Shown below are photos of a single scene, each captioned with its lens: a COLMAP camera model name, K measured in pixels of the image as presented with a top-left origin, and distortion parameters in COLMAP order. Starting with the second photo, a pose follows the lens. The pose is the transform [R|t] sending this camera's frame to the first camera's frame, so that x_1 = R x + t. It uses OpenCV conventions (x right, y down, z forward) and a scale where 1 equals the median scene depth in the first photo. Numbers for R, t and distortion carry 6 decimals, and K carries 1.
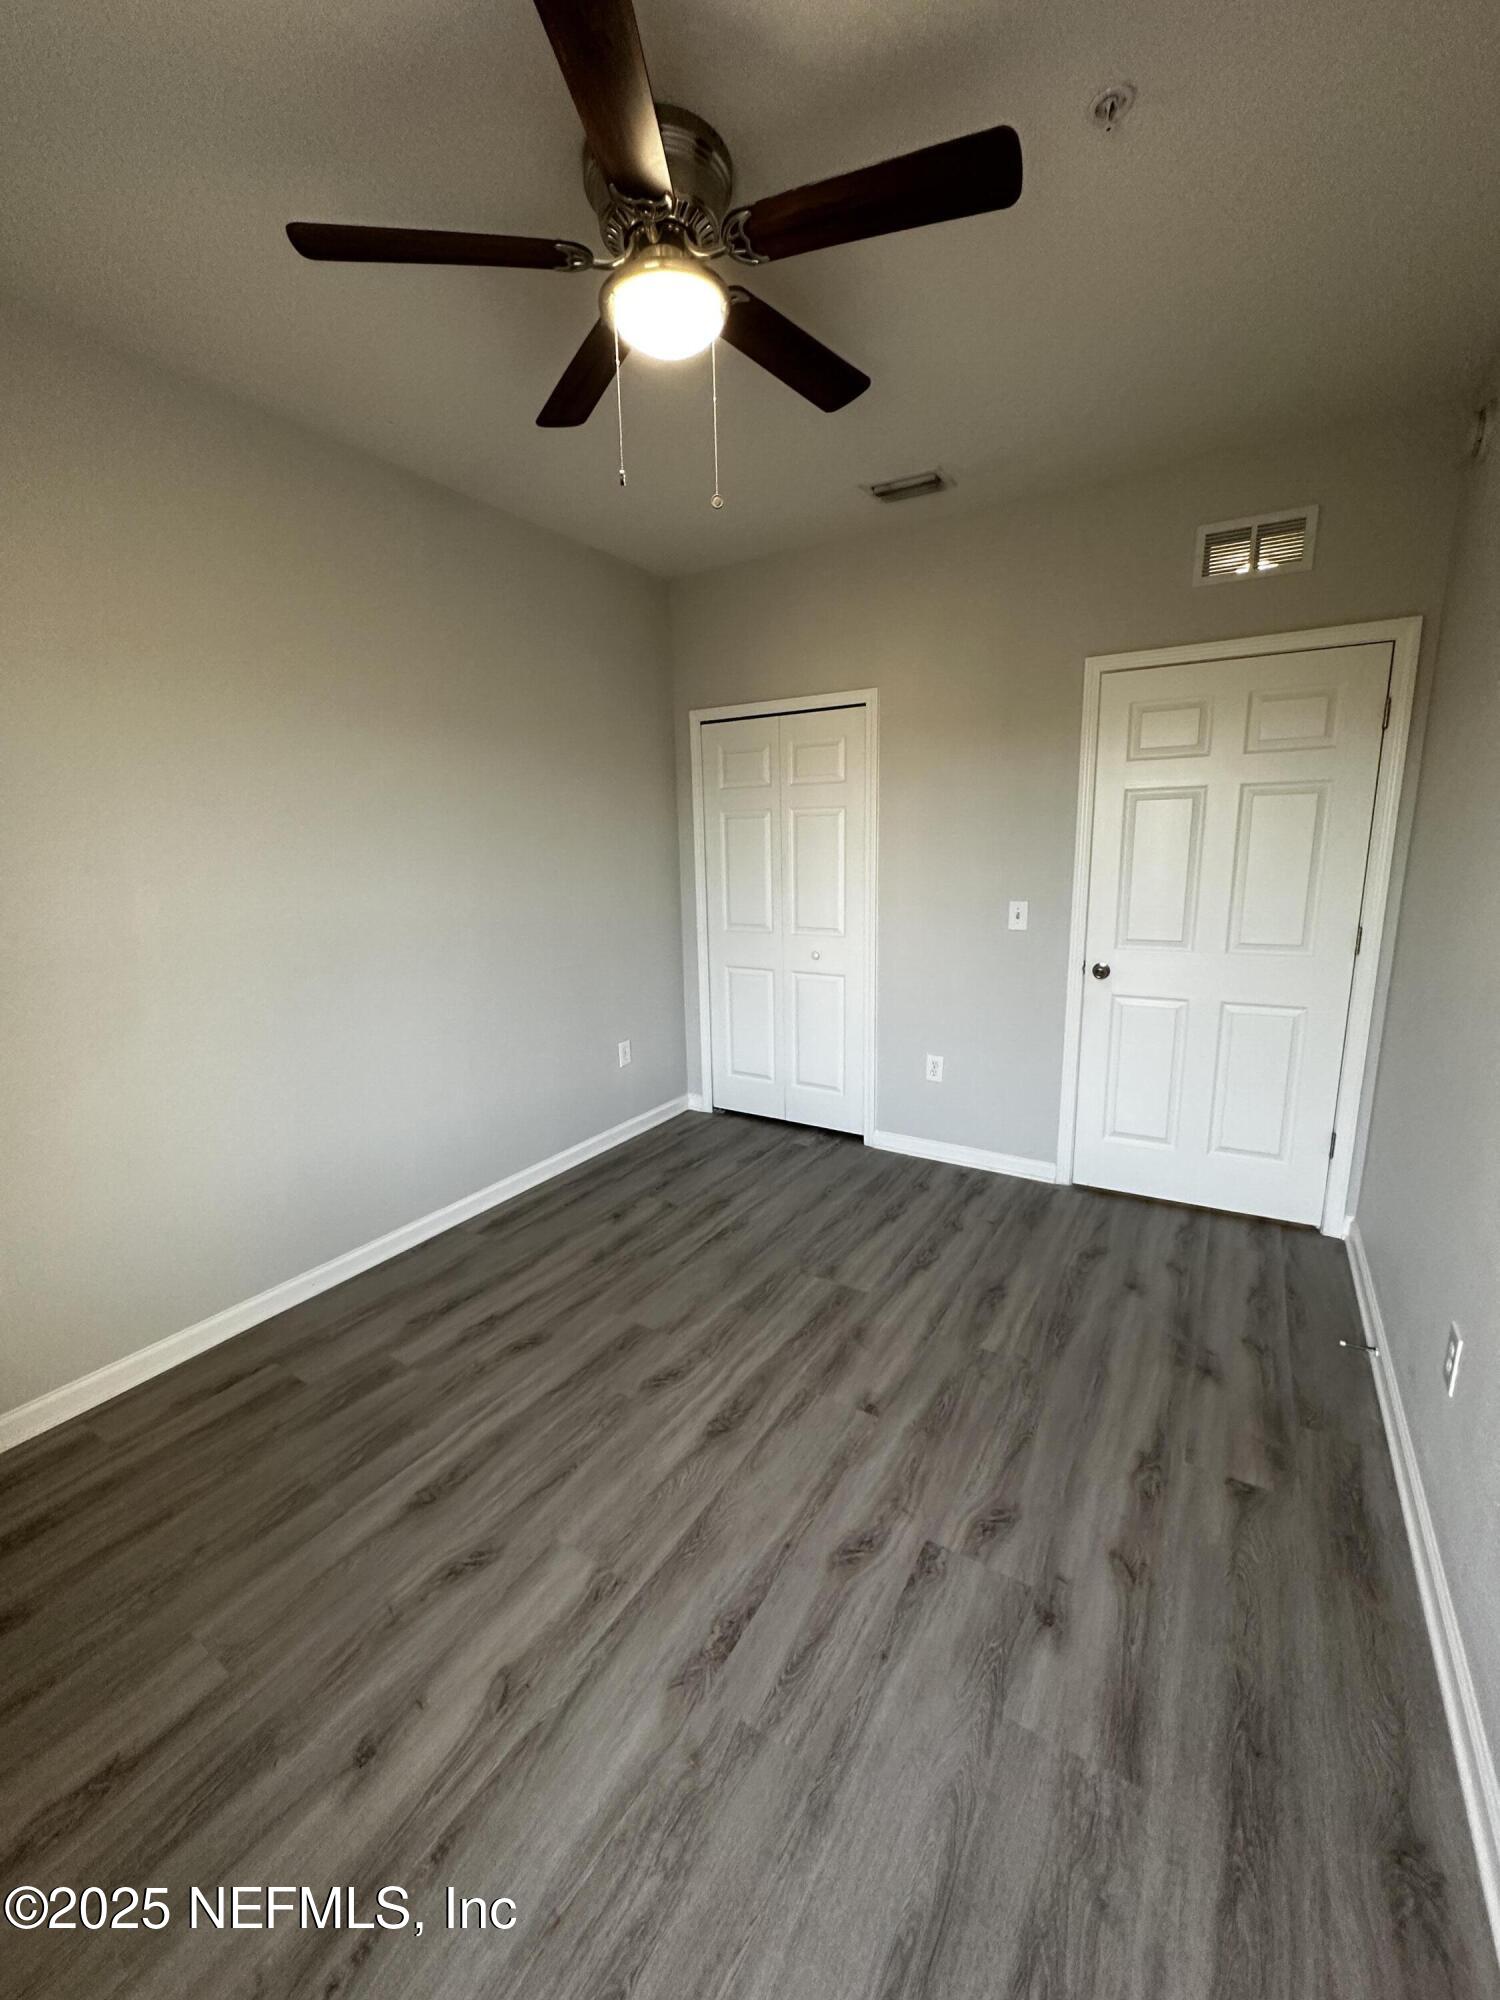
lens RADIAL K [[822.4, 0, 745.2], [0, 822.4, 996.2], [0, 0, 1]] dist [-0.000545, 0.000380]
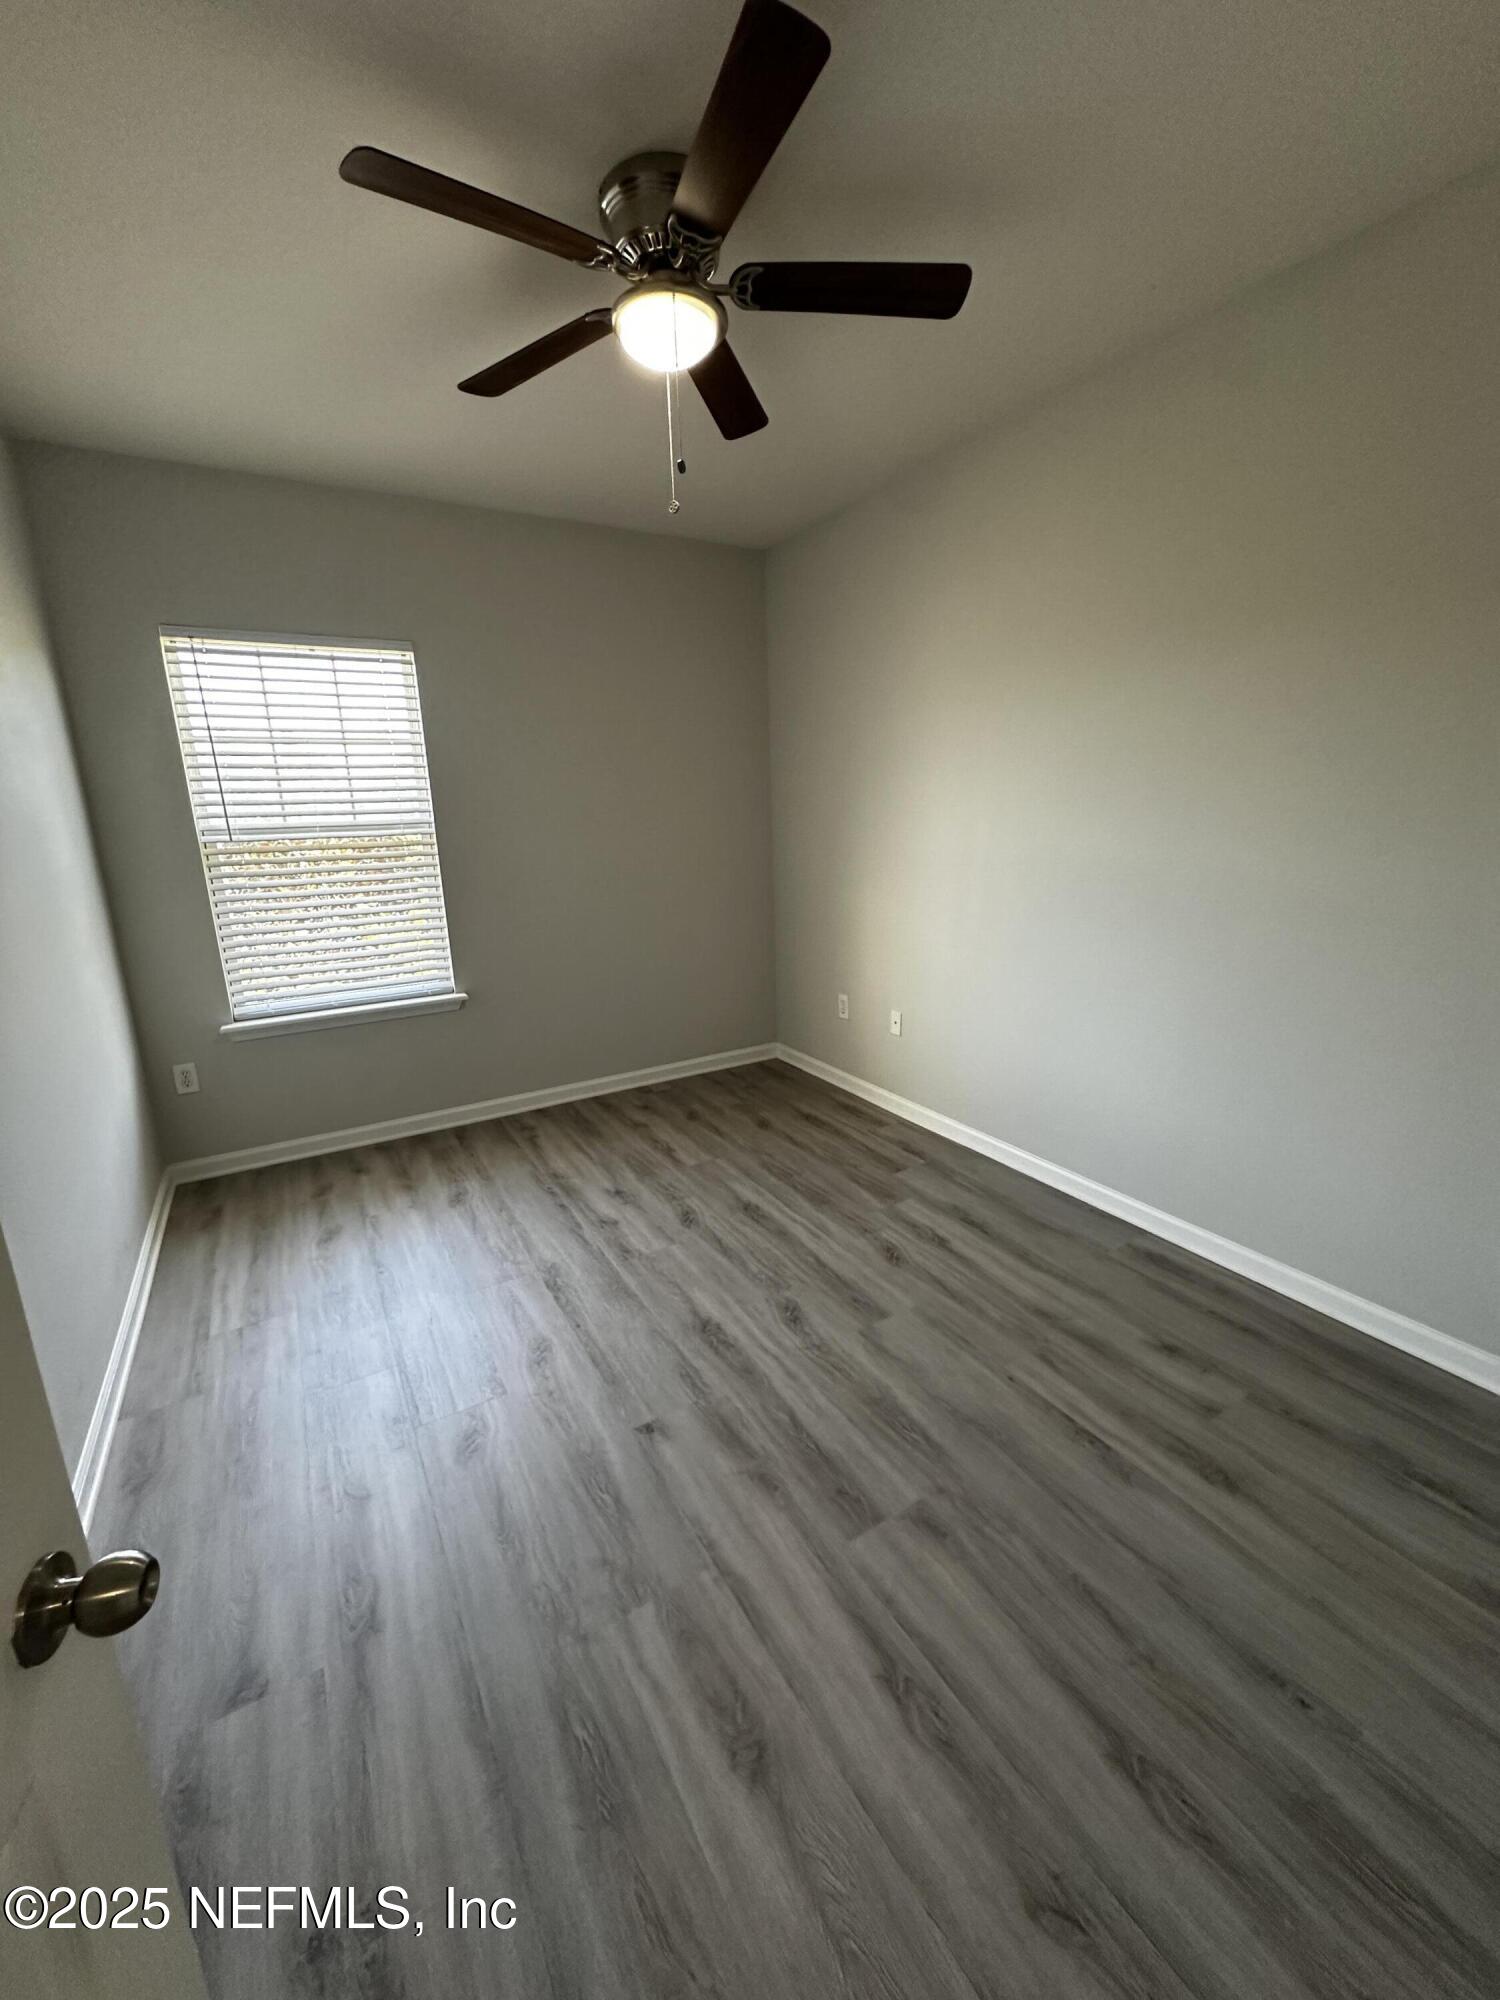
lens RADIAL K [[822.4, 0, 745.2], [0, 822.4, 996.2], [0, 0, 1]] dist [-0.000545, 0.000380]
pose [[-0.485627, 0.232530, -0.842672, 0.682993], [-0.123967, 0.935912, 0.329699, -0.241358], [0.865332, 0.264574, -0.425678, 1.215003]]
